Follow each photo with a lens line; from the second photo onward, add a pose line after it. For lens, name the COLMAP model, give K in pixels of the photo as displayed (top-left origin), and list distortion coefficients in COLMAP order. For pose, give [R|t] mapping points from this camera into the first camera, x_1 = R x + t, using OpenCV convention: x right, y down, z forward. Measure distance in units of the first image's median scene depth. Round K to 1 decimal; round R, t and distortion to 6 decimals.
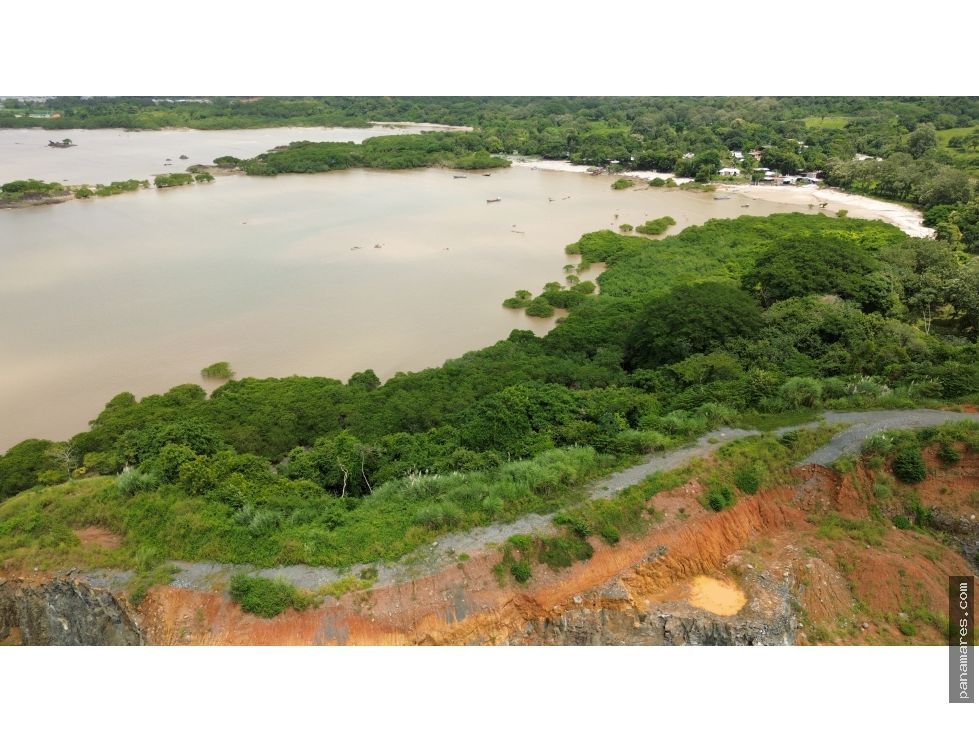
lens RADIAL K [[699.9, 0, 492.9], [0, 699.9, 371.1], [0, 0, 1]] dist [0.053631, -0.049200]
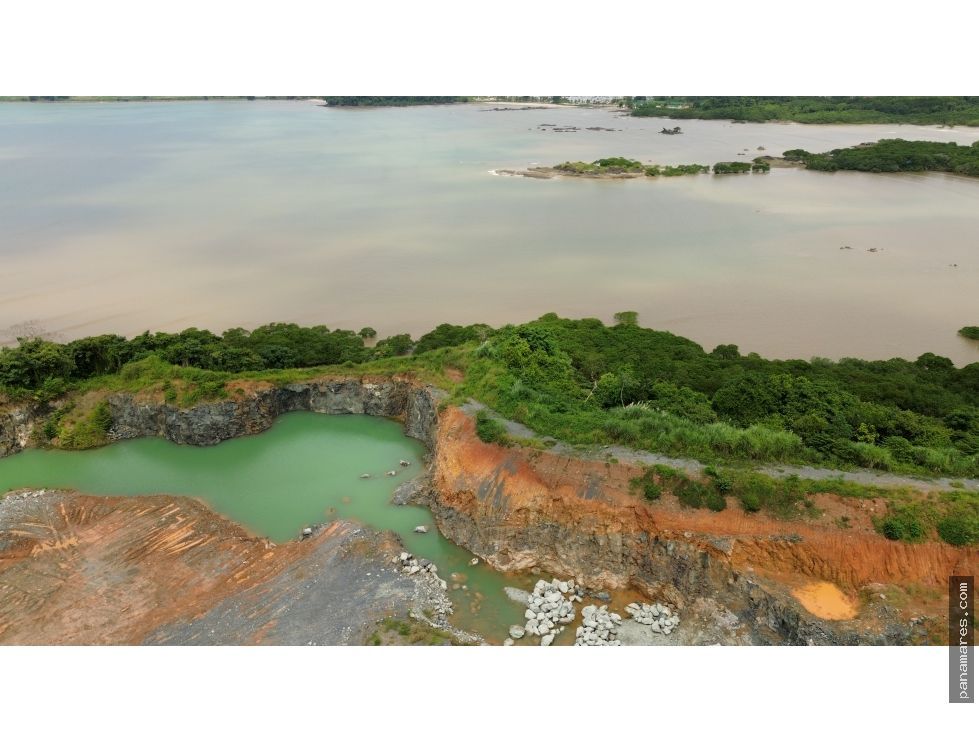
lens RADIAL K [[699.9, 0, 484.6], [0, 699.9, 371.0], [0, 0, 1]] dist [0.053631, -0.049200]
pose [[0.678498, 0.282756, -0.678004, 0.159797], [-0.277898, 0.953160, 0.119407, 0.006978], [0.680009, 0.107399, 0.725295, -0.022332]]
